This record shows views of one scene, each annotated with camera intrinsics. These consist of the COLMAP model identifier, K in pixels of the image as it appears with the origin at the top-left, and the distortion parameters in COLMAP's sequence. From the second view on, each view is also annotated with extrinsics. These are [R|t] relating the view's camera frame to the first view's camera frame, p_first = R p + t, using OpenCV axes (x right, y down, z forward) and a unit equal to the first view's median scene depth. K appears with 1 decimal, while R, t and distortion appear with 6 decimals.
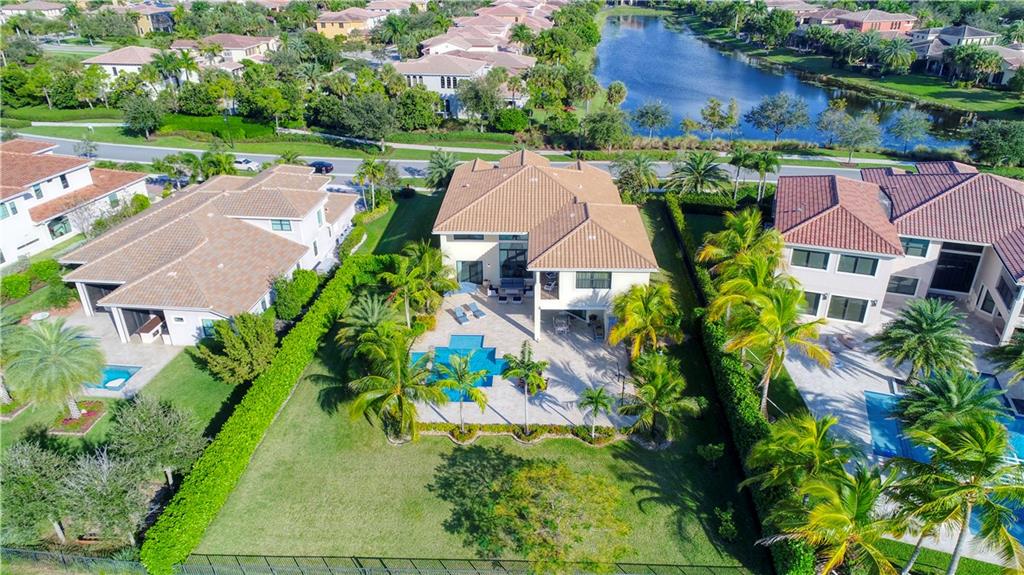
lens RADIAL K [[677.7, 0, 512.0], [0, 677.7, 287.5], [0, 0, 1]] dist [0.012241, 0.000282]
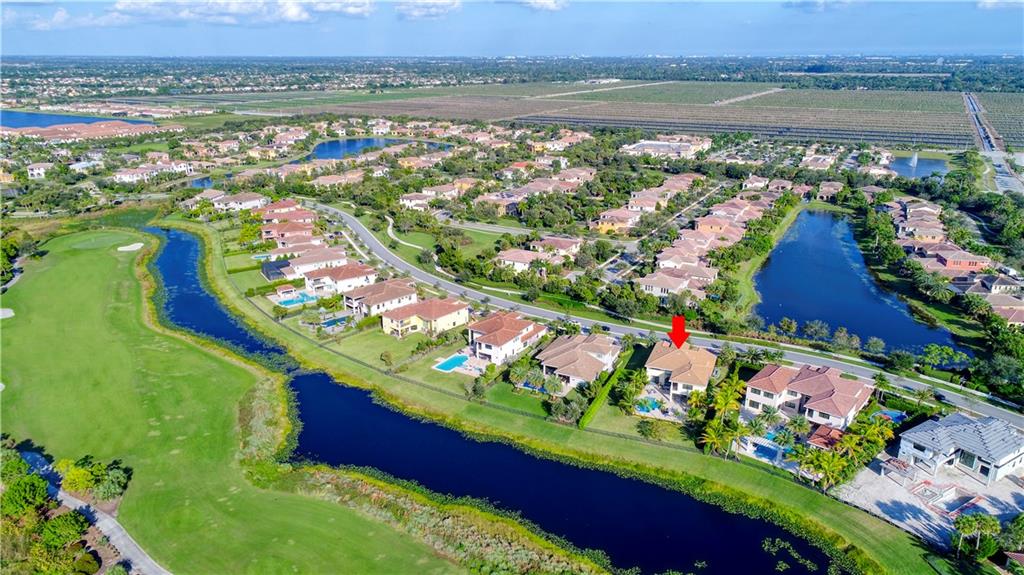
lens RADIAL K [[704.4, 0, 509.7], [0, 704.4, 292.4], [0, 0, 1]] dist [0.016019, -0.002894]
pose [[0.939729, 0.117247, -0.321190, 0.242590], [-0.158535, 0.981703, -0.105475, 0.026031], [0.302946, 0.150038, 0.941123, -1.853881]]
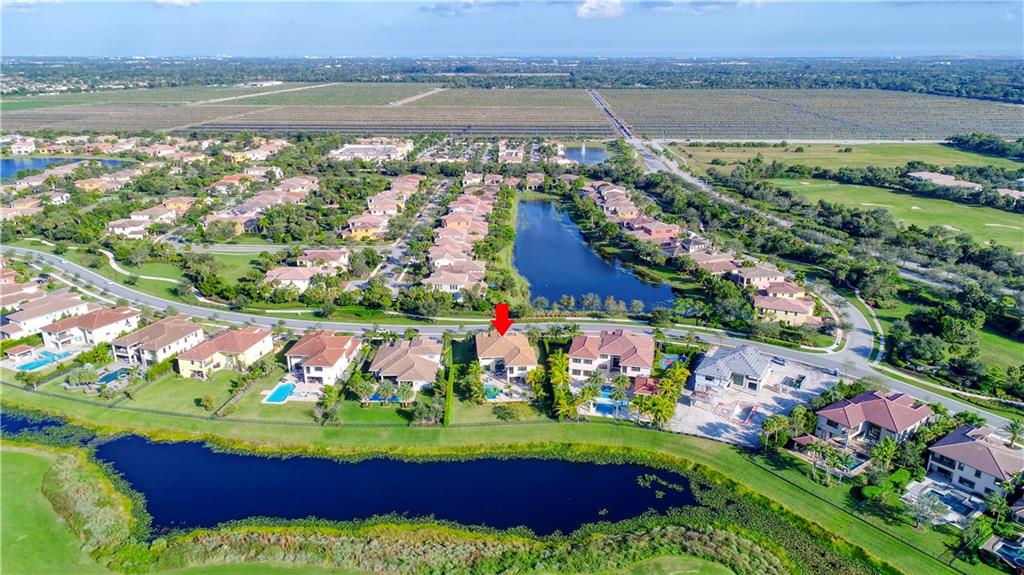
lens RADIAL K [[704.4, 0, 509.7], [0, 704.4, 292.4], [0, 0, 1]] dist [0.016019, -0.002894]
pose [[0.992448, -0.031159, 0.118639, -0.277211], [0.046738, 0.990295, -0.130886, 0.054254], [-0.113409, 0.135443, 0.984273, -2.017611]]
